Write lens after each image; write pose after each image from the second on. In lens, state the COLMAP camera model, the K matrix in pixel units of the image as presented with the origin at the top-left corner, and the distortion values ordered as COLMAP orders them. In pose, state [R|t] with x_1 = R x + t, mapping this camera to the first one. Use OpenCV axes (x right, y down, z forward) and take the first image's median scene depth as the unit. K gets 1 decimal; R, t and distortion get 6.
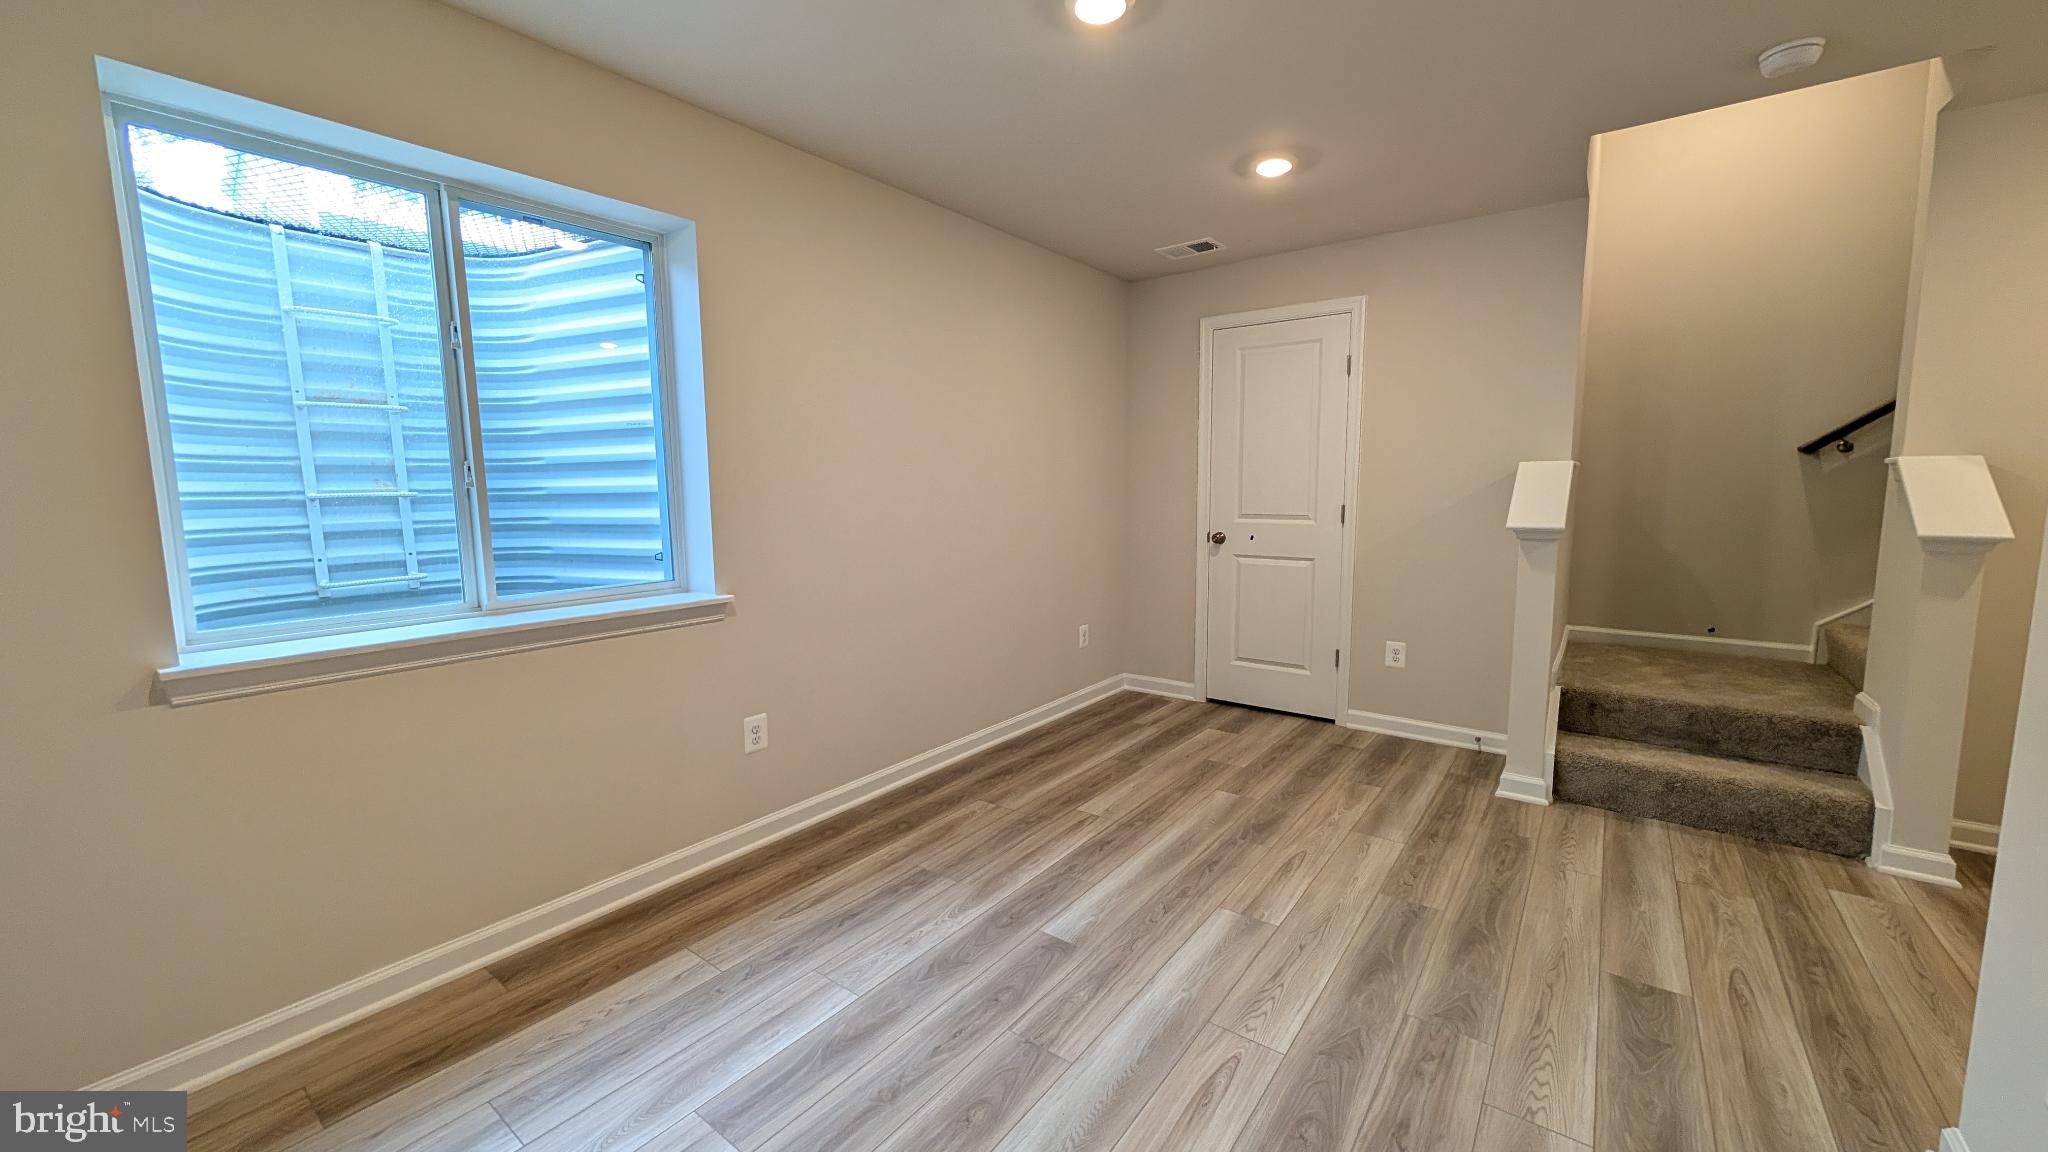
lens RADIAL K [[772.5, 0, 1028.5], [0, 772.5, 570.2], [0, 0, 1]] dist [0.000656, 0.000541]
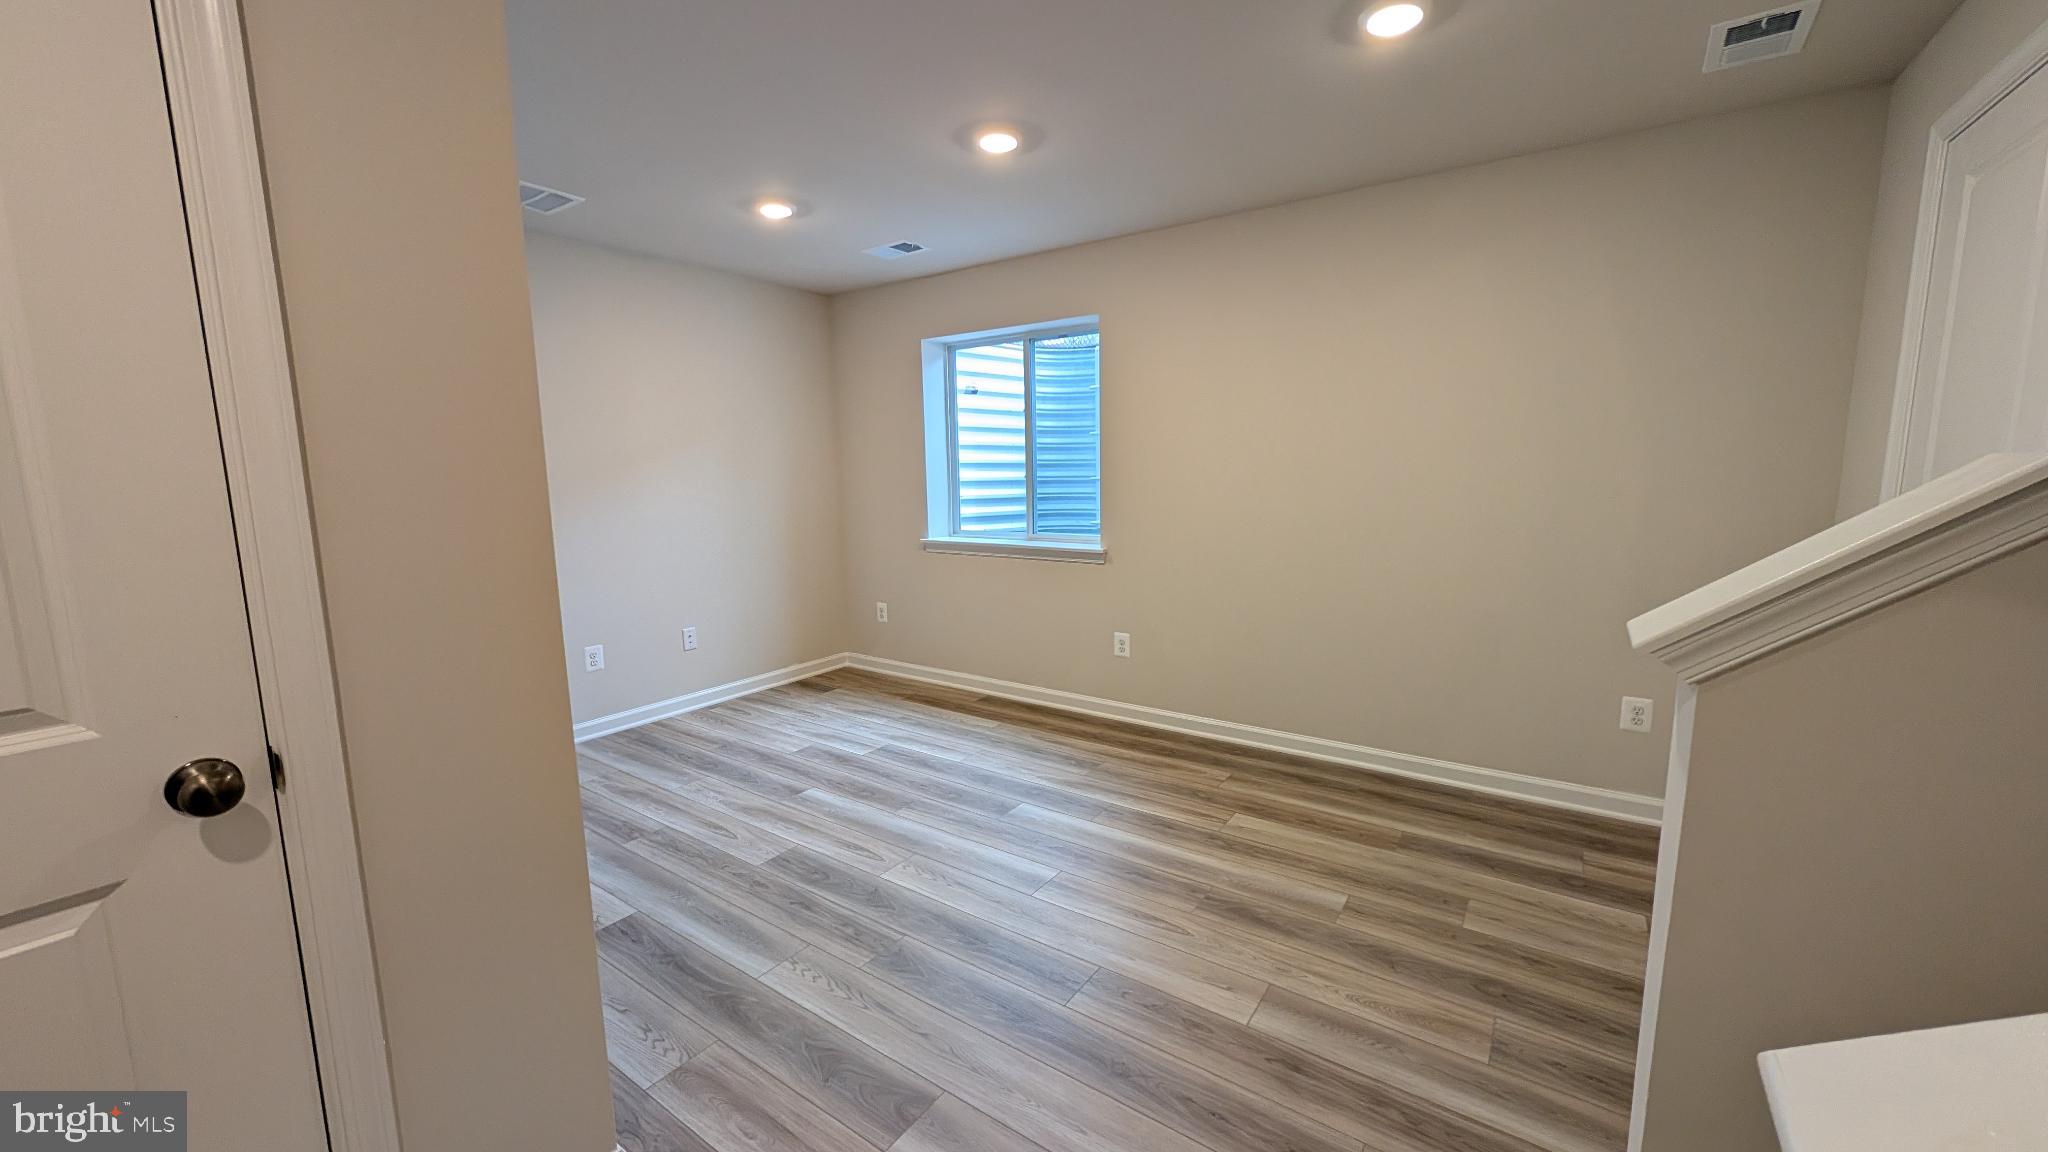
lens RADIAL K [[772.5, 0, 1028.5], [0, 772.5, 570.2], [0, 0, 1]] dist [0.000656, 0.000541]
pose [[0.039337, 0.143002, -0.988940, 1.102410], [-0.097251, 0.985556, 0.138644, -0.120836], [0.994482, 0.090722, 0.052676, 0.735326]]
